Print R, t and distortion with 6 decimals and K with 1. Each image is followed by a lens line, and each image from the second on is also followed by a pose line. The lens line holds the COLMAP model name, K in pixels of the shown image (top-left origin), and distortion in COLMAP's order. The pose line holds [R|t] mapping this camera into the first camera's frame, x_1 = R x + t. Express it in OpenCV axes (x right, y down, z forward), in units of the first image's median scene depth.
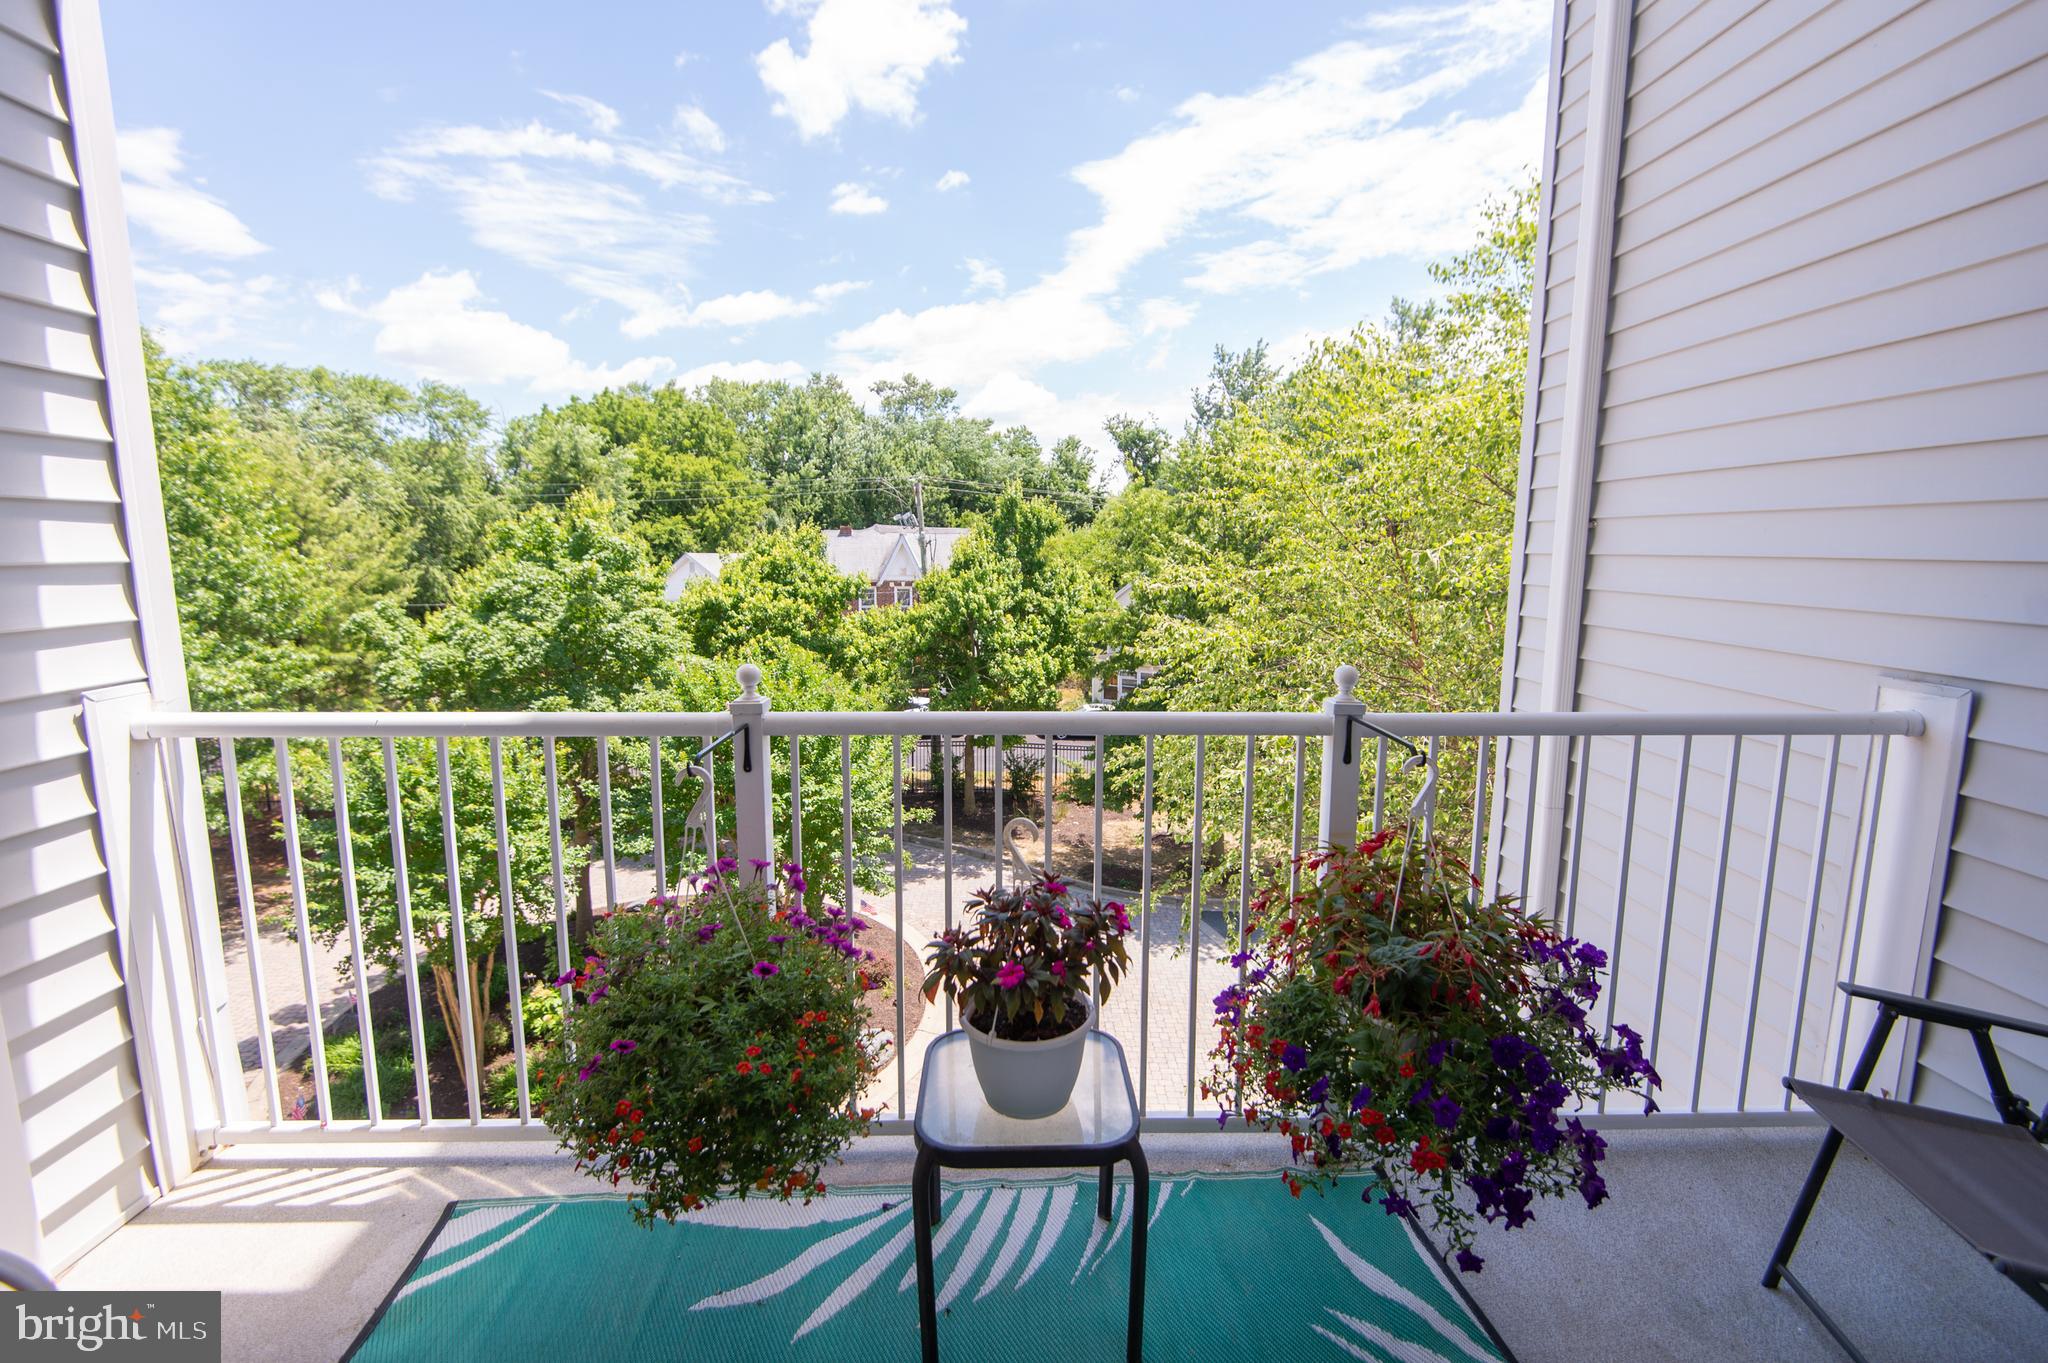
lens RADIAL K [[931.8, 0, 1006.6], [0, 931.8, 691.2], [0, 0, 1]] dist [0.033165, -0.019250]
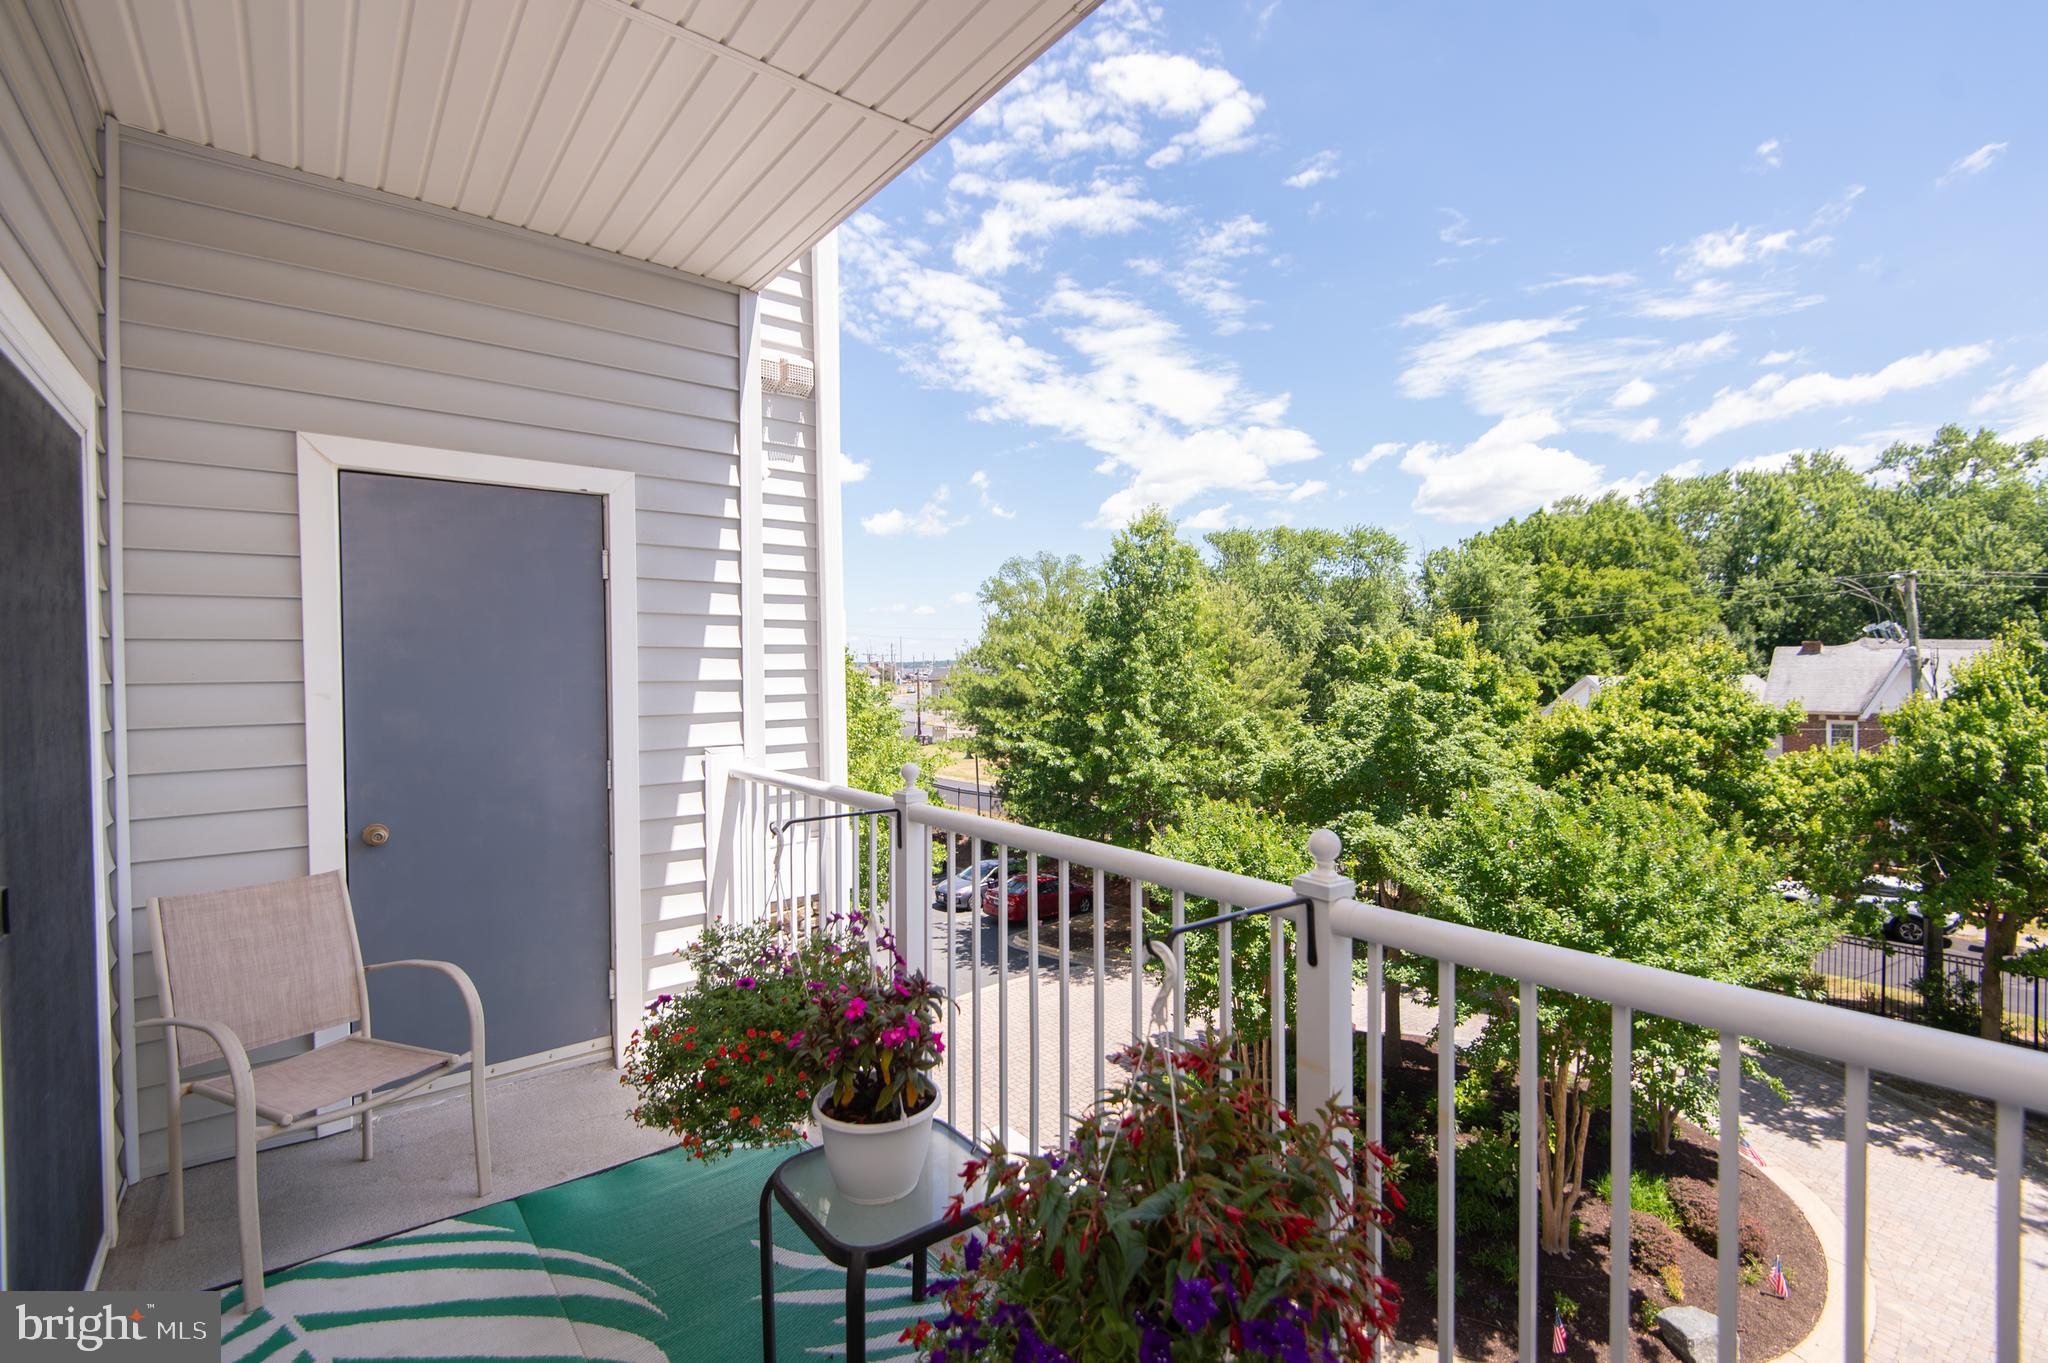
lens RADIAL K [[931.8, 0, 1024.2], [0, 931.8, 684.1], [0, 0, 1]] dist [0.033165, -0.019250]
pose [[0.592561, 0.012965, -0.805422, 0.095518], [-0.122415, 0.989707, -0.074131, -0.006918], [0.796170, 0.142523, 0.588048, 0.041782]]
